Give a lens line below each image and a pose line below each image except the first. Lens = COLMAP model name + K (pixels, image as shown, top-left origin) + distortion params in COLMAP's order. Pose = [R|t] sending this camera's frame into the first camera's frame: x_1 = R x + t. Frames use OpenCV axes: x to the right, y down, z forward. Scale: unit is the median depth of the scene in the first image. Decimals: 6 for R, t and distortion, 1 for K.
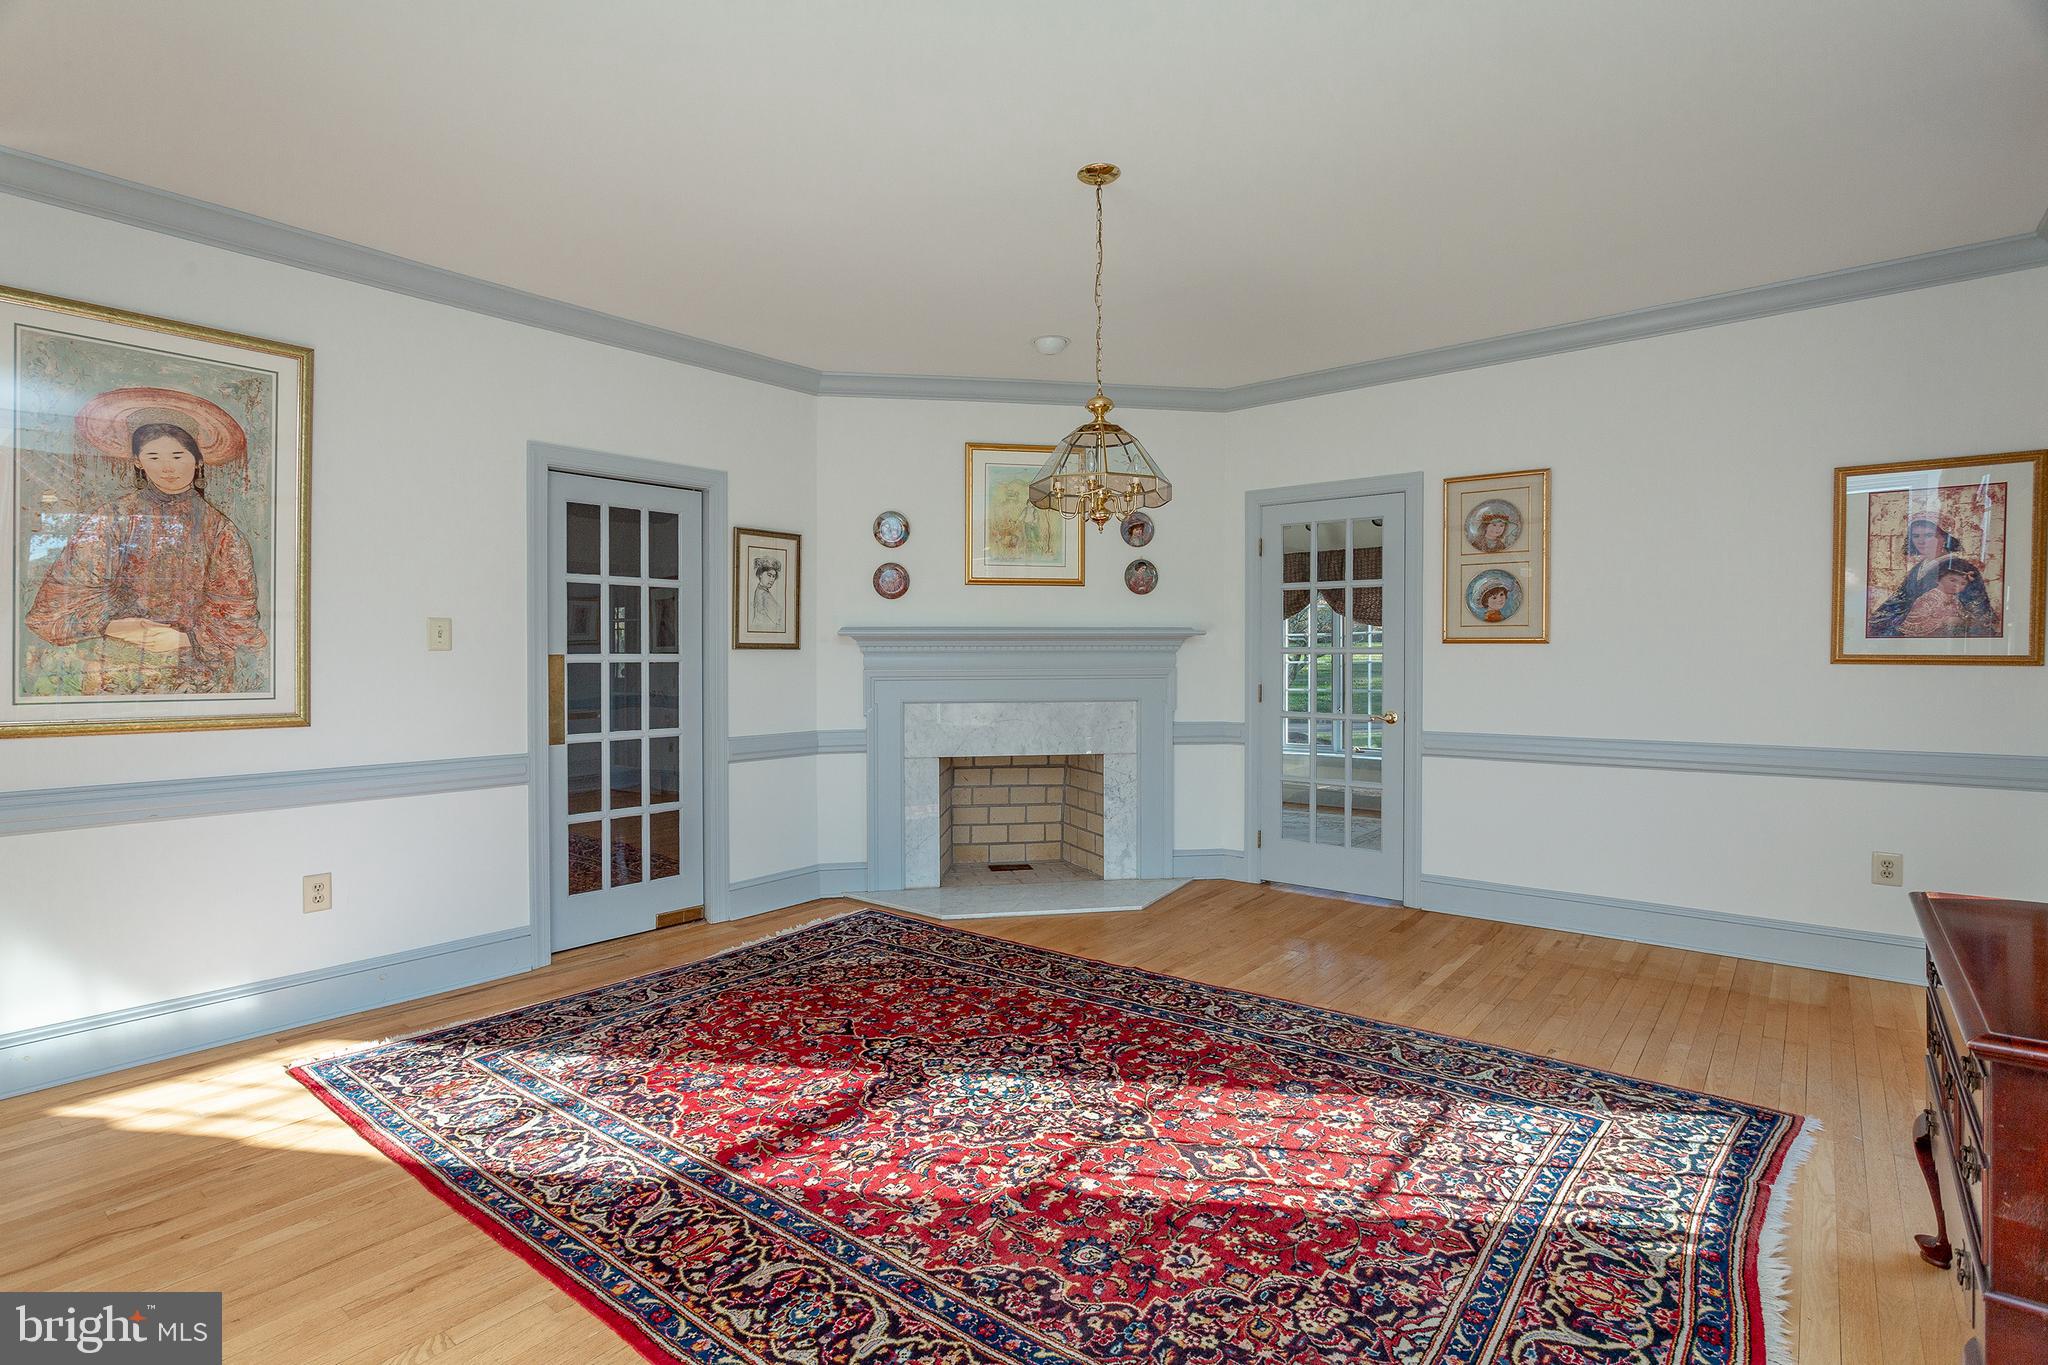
lens RADIAL K [[1005.9, 0, 1005.8], [0, 1005.9, 679.2], [0, 0, 1]] dist [-0.023232, 0.011640]
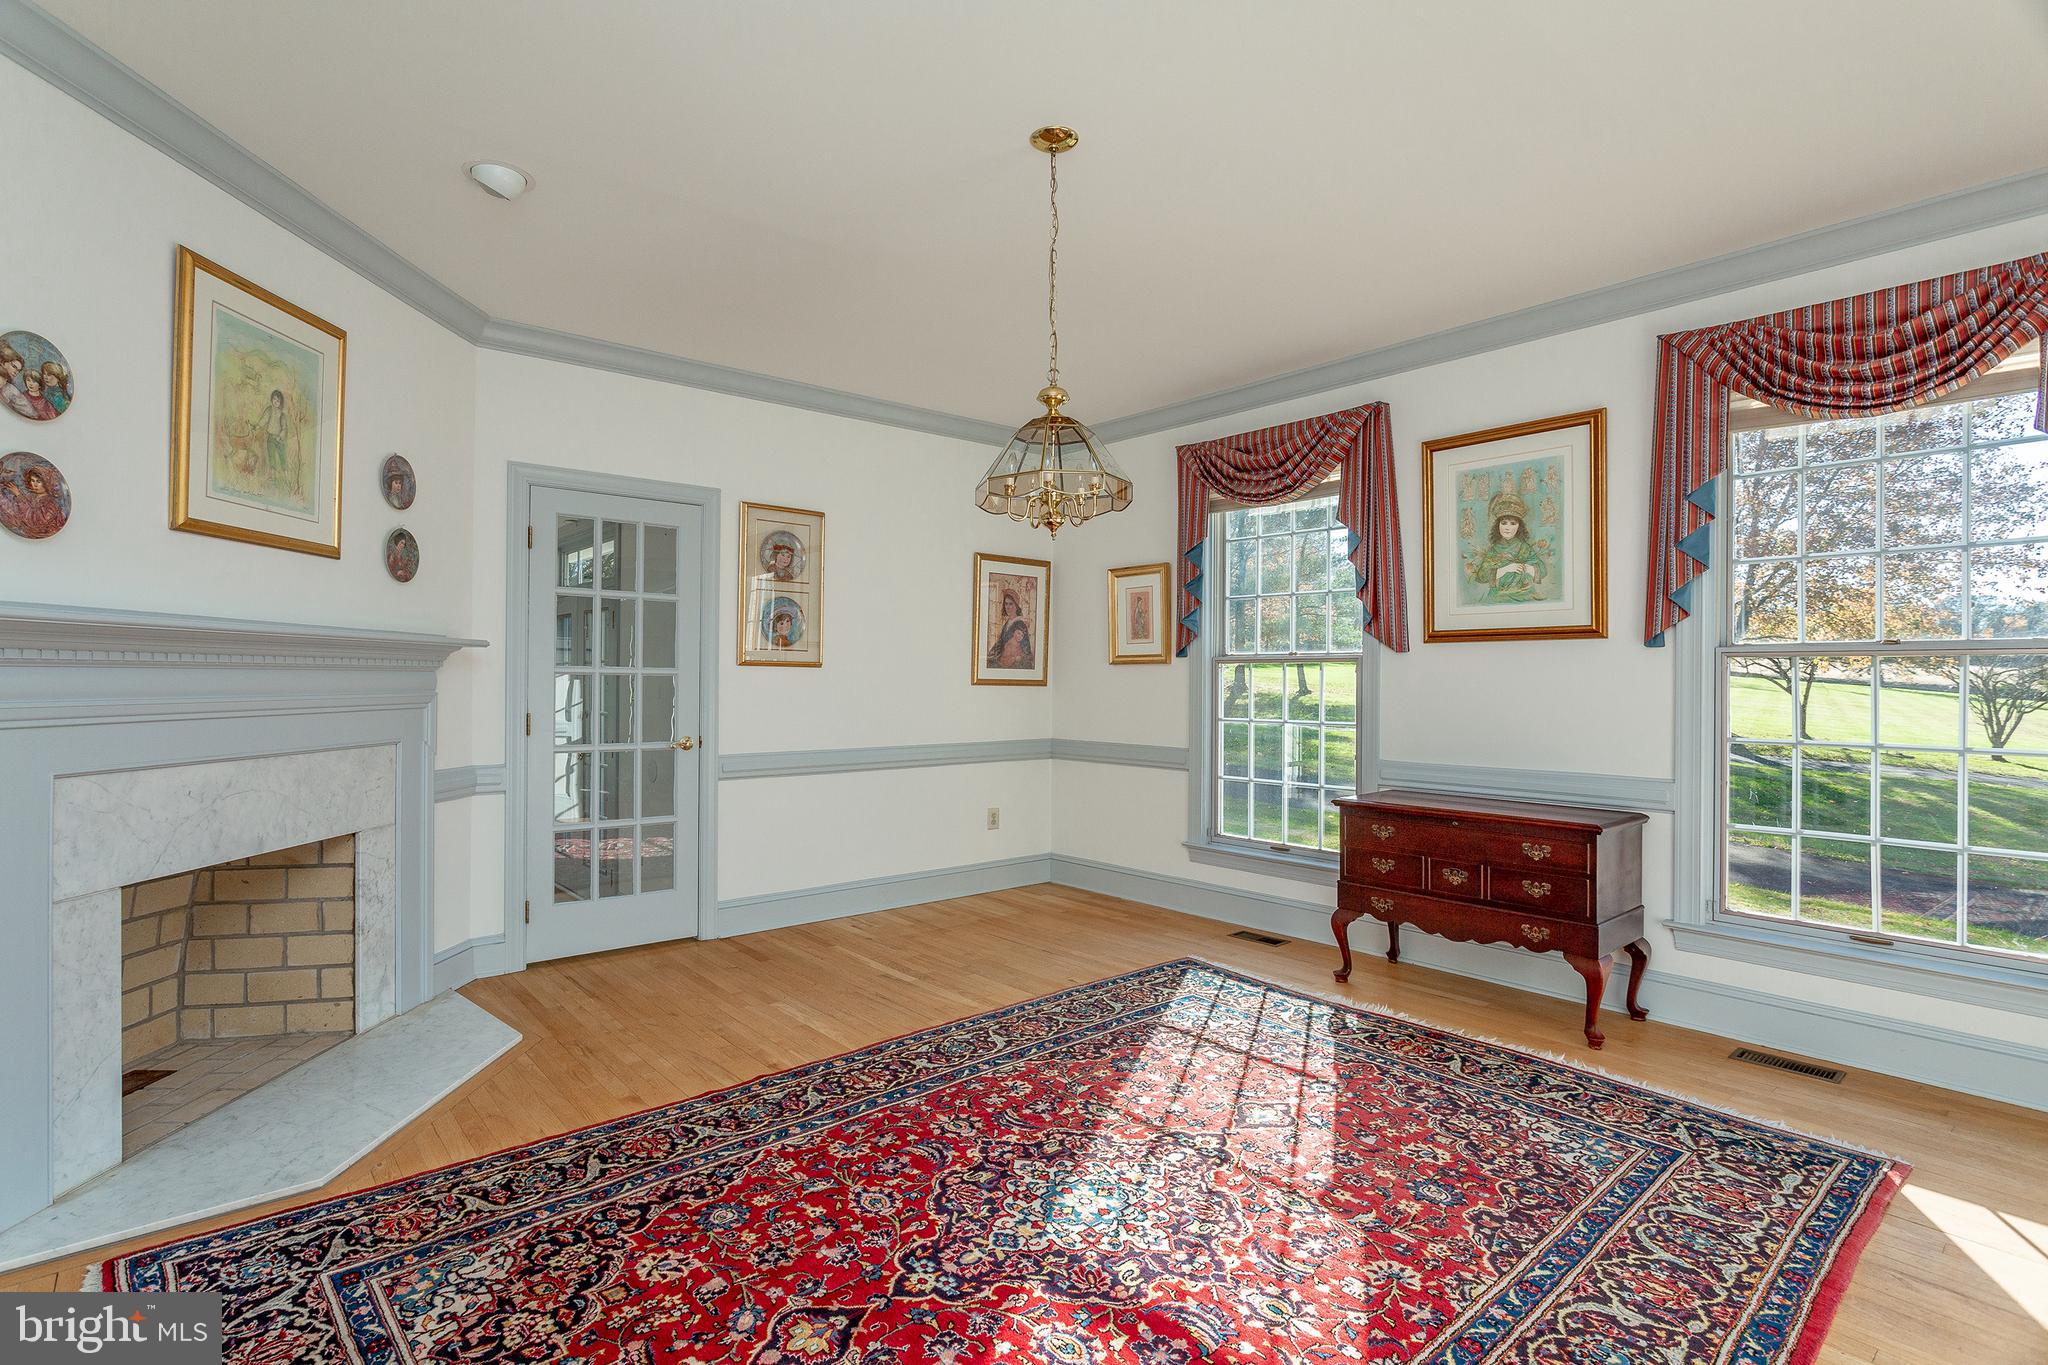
lens RADIAL K [[1005.9, 0, 1005.8], [0, 1005.9, 679.2], [0, 0, 1]] dist [-0.023232, 0.011640]
pose [[0.168855, 0.005088, 0.985628, -0.733149], [0.019892, 0.999765, -0.008568, -0.011179], [-0.985440, 0.021053, 0.168714, 0.822562]]
